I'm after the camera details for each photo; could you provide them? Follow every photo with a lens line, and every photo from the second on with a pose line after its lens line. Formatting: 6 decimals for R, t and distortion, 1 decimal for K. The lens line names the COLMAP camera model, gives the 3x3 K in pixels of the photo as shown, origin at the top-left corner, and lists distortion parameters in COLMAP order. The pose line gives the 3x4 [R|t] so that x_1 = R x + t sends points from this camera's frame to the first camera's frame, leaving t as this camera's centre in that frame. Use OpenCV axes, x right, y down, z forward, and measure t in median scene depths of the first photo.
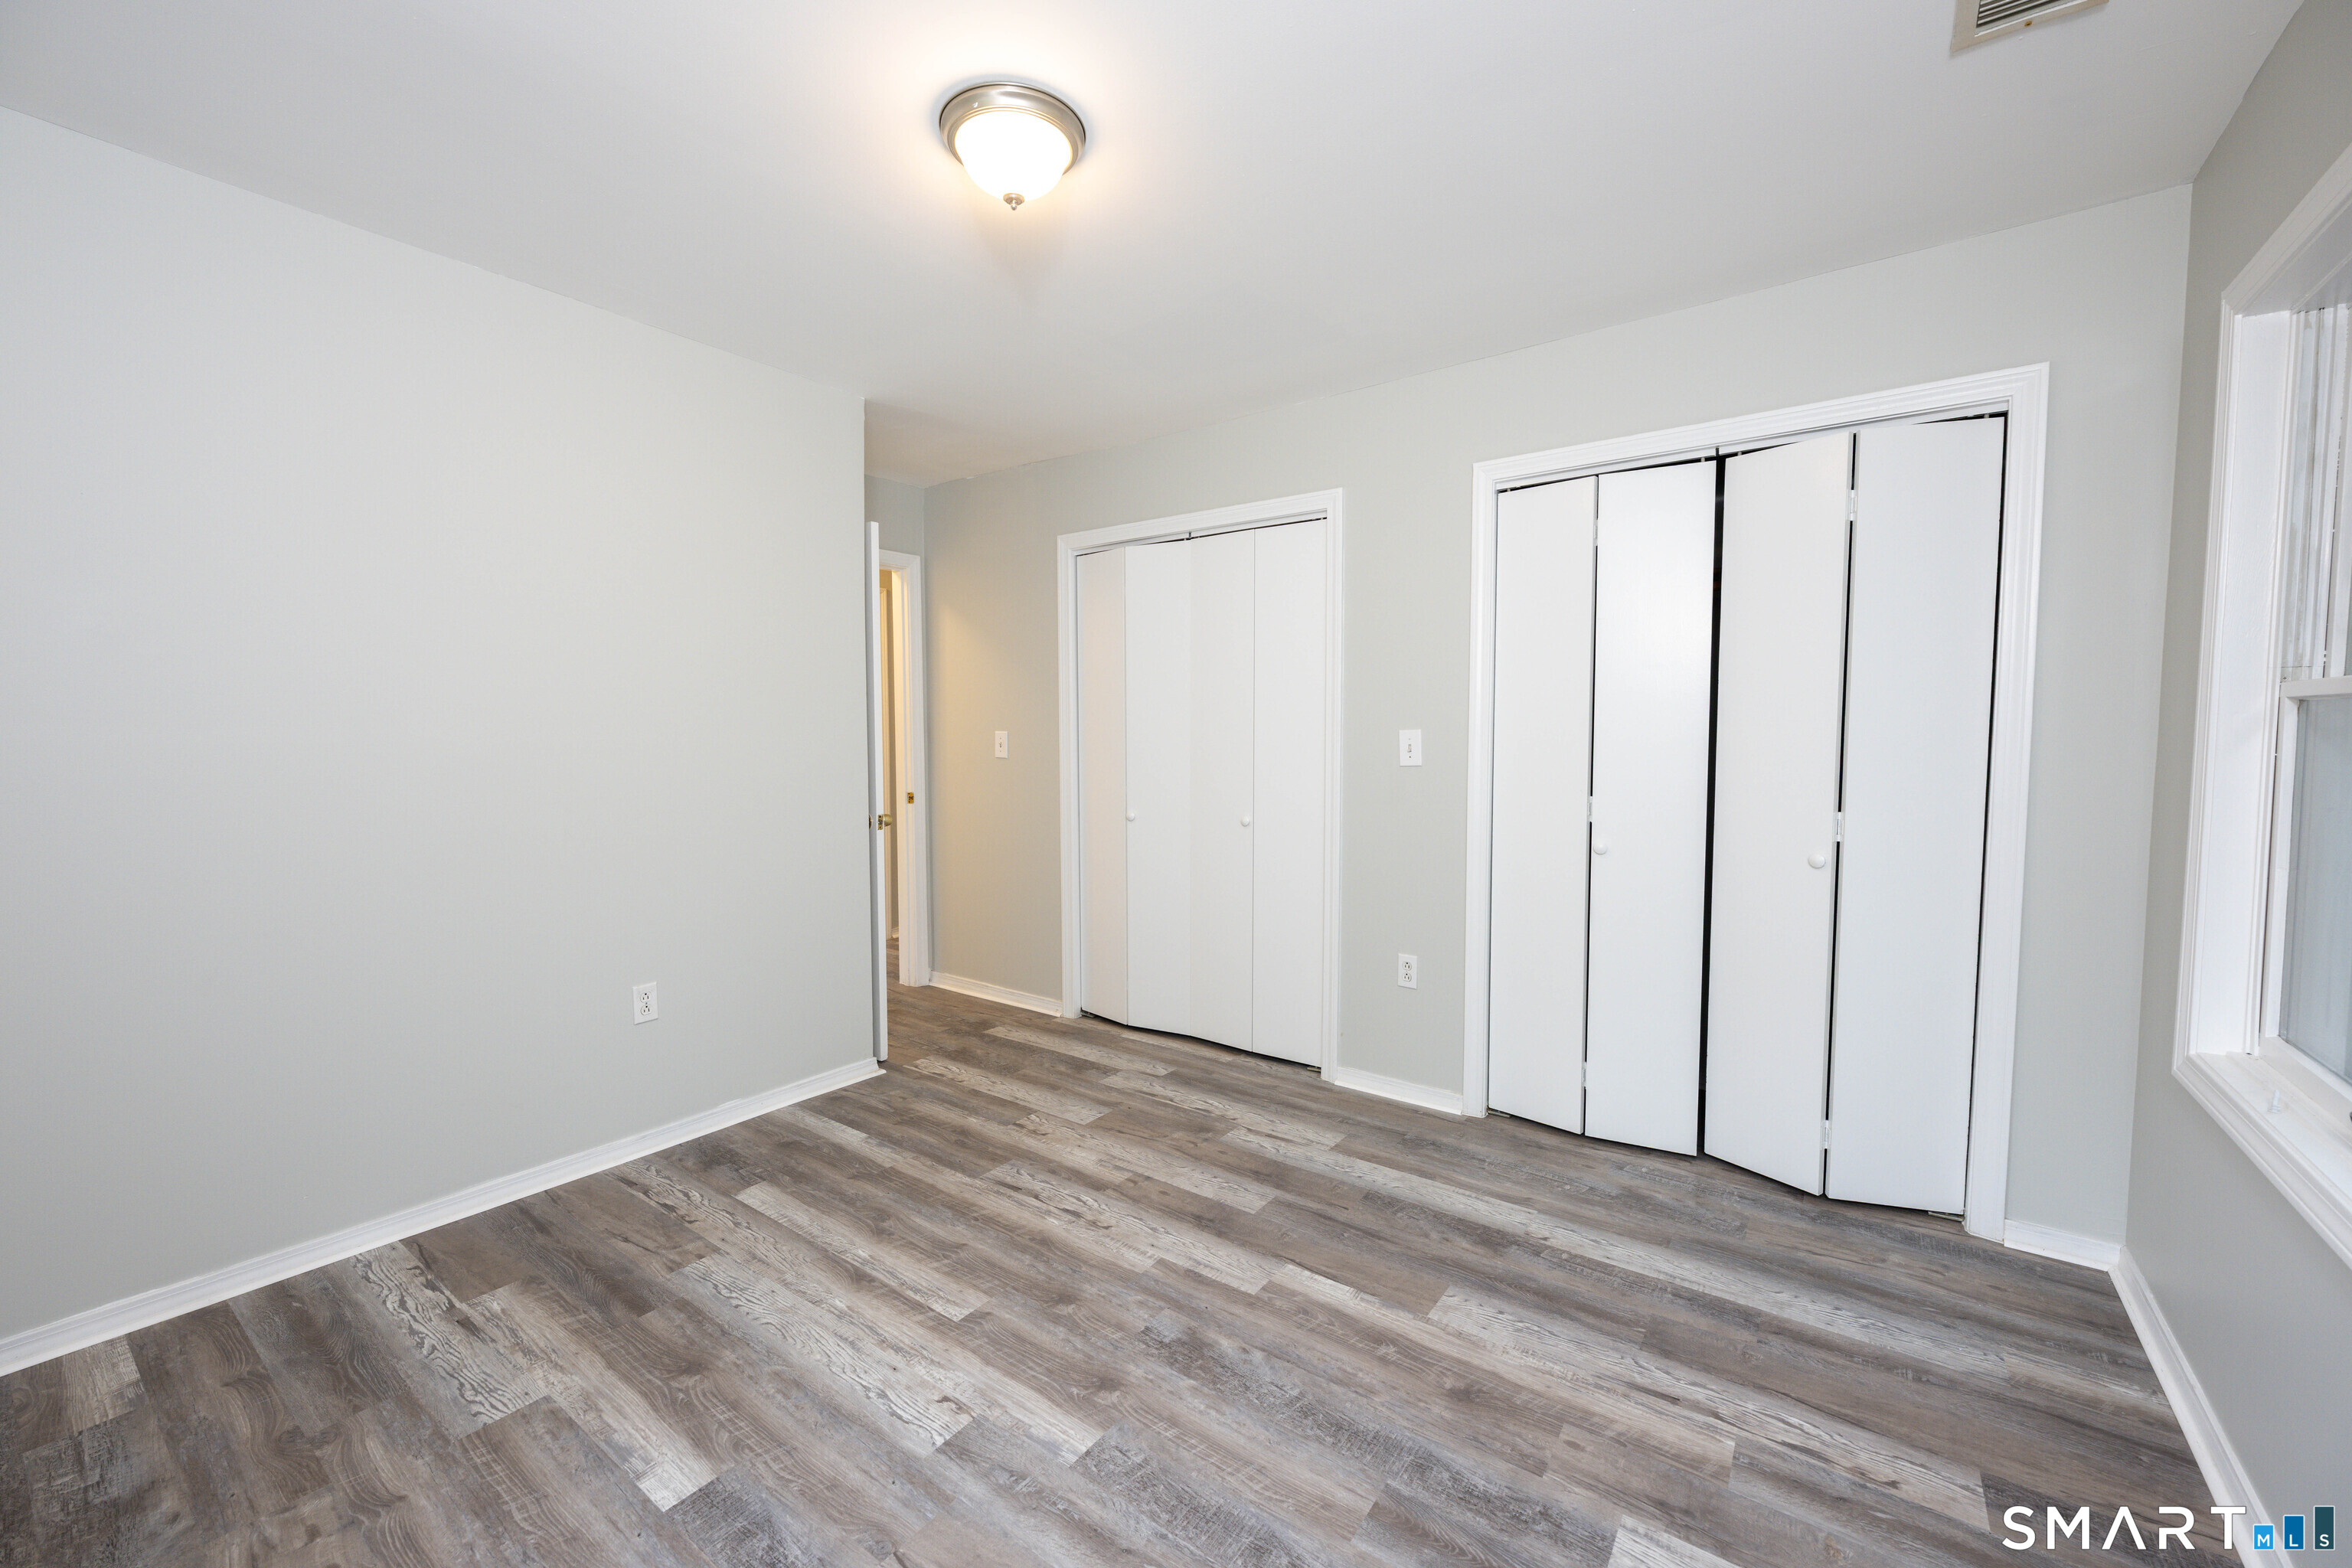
lens RADIAL K [[934.6, 0, 1160.9], [0, 934.6, 779.8], [0, 0, 1]] dist [-0.000902, 0.000094]
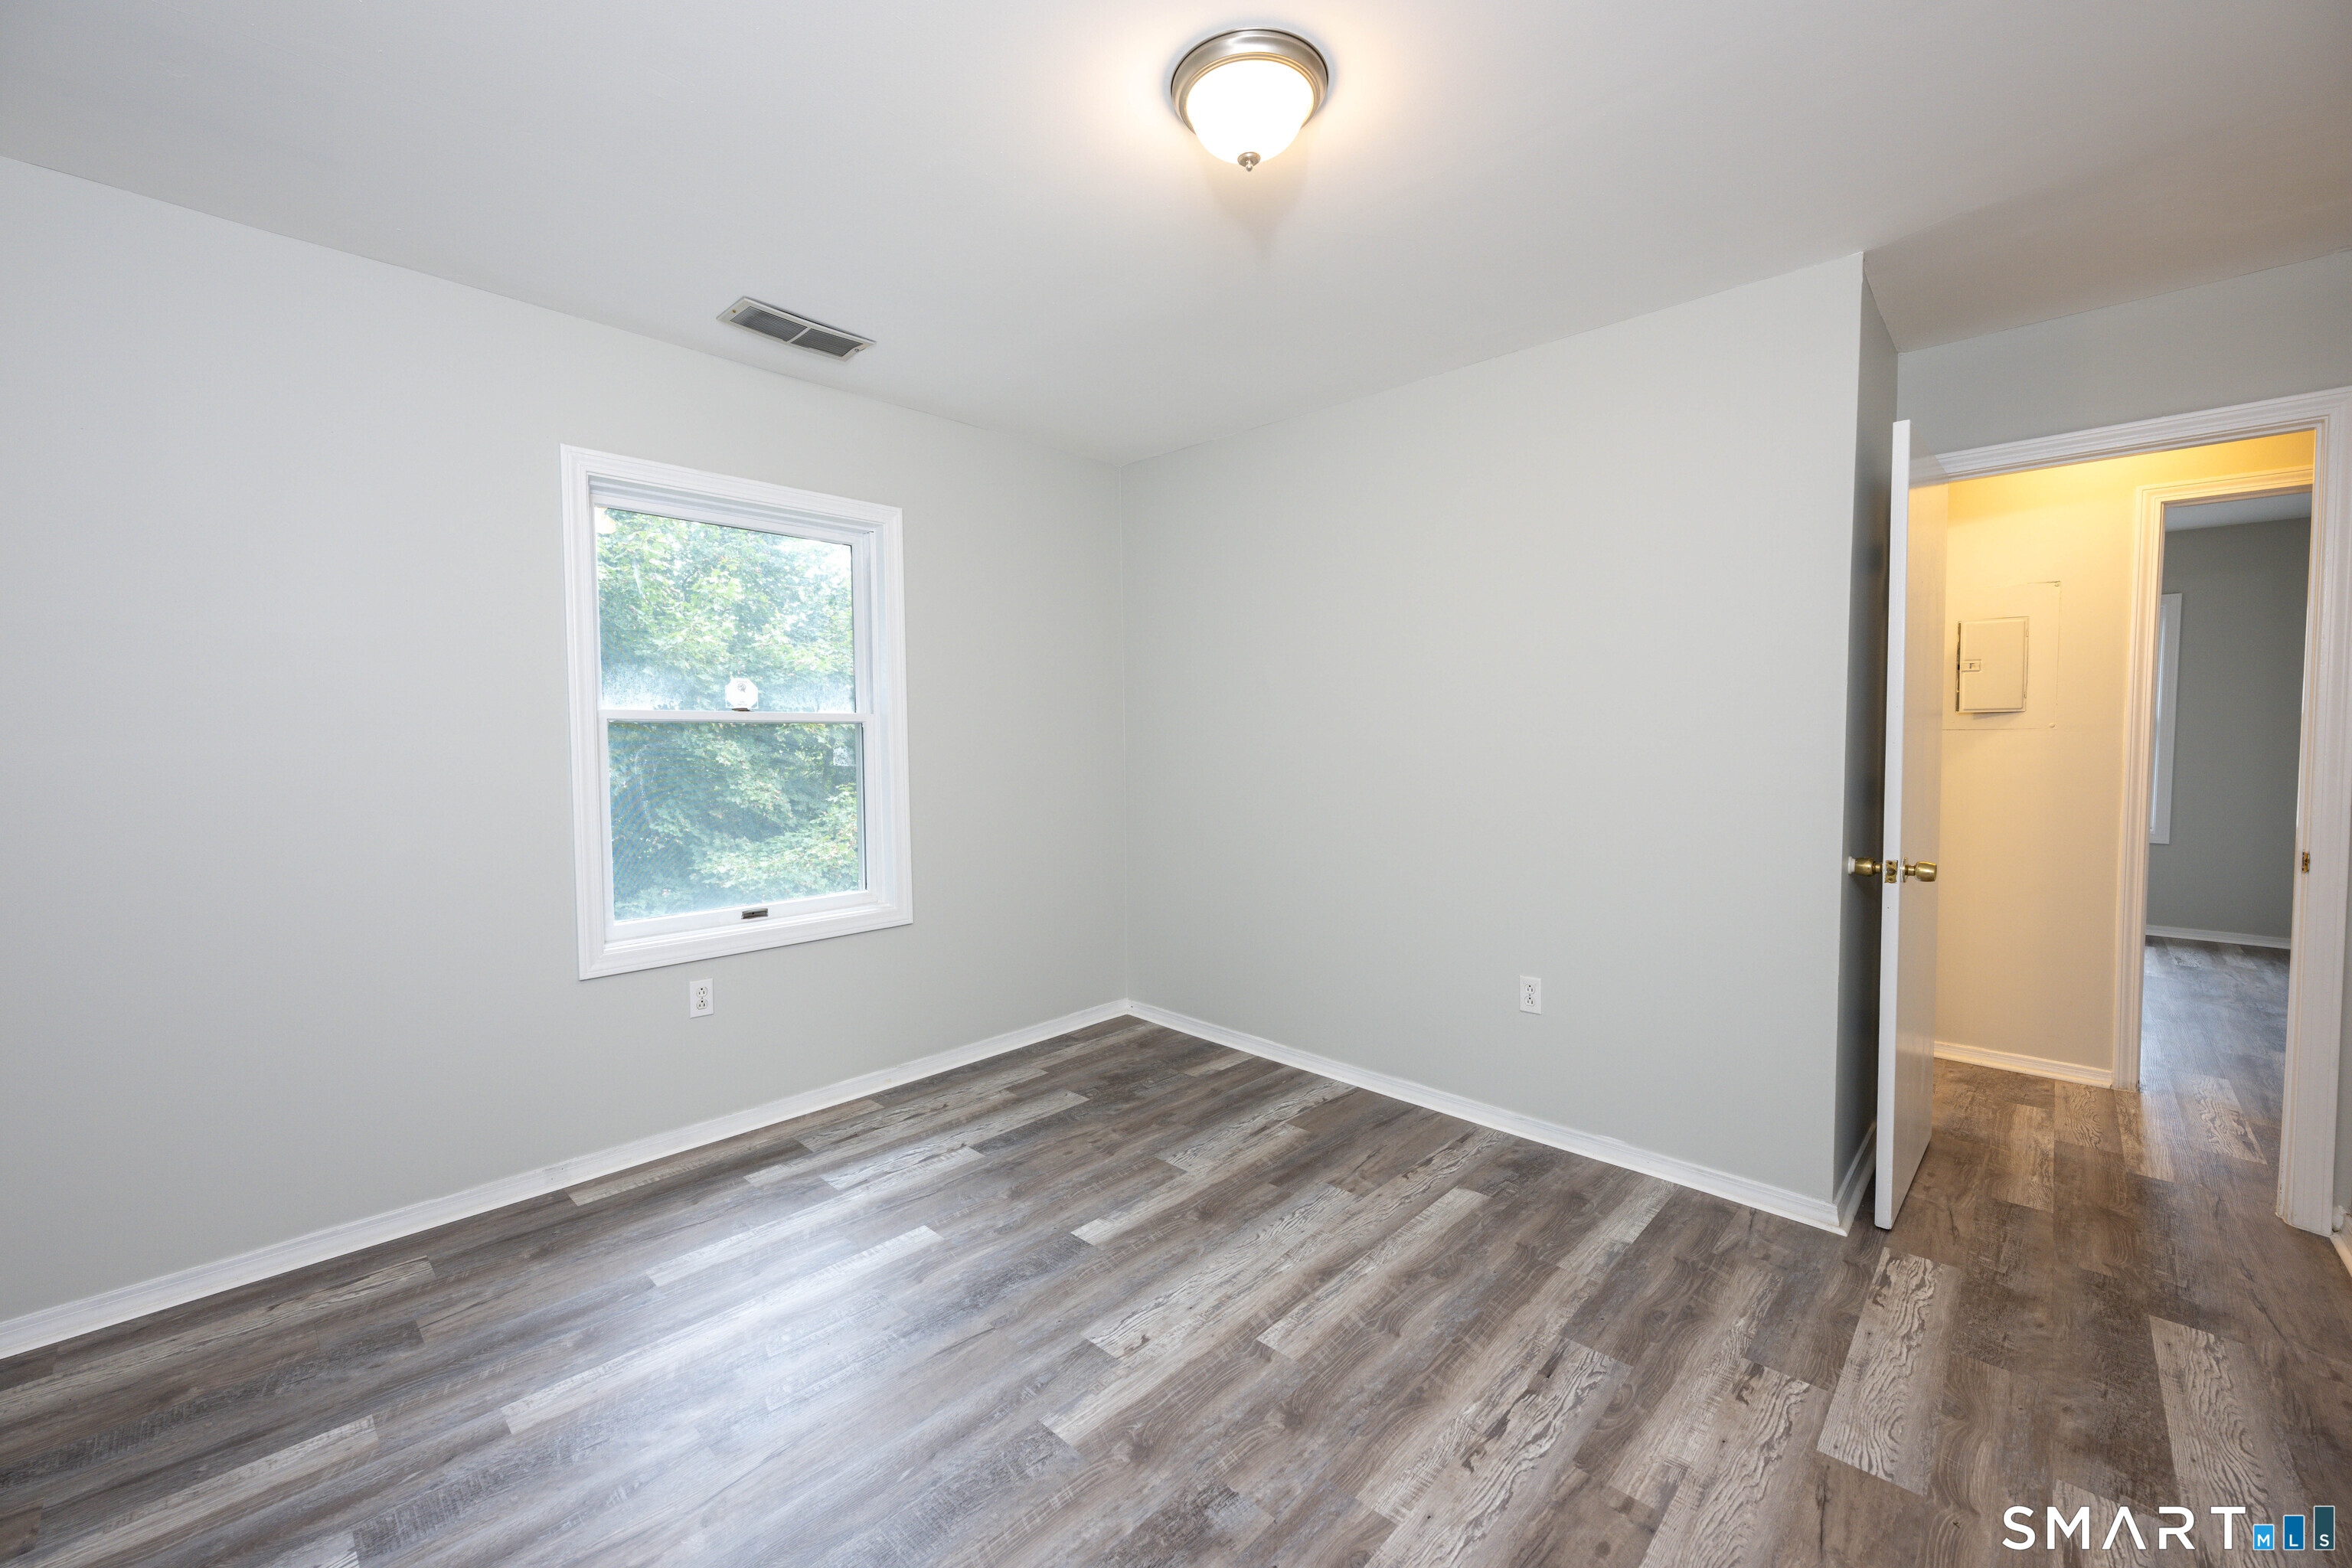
lens RADIAL K [[934.6, 0, 1160.9], [0, 934.6, 779.8], [0, 0, 1]] dist [-0.000902, 0.000094]
pose [[-0.132075, 0.046723, -0.990138, 0.678743], [-0.047943, 0.997418, 0.053461, -0.046007], [0.990080, 0.054531, -0.129494, 0.922879]]
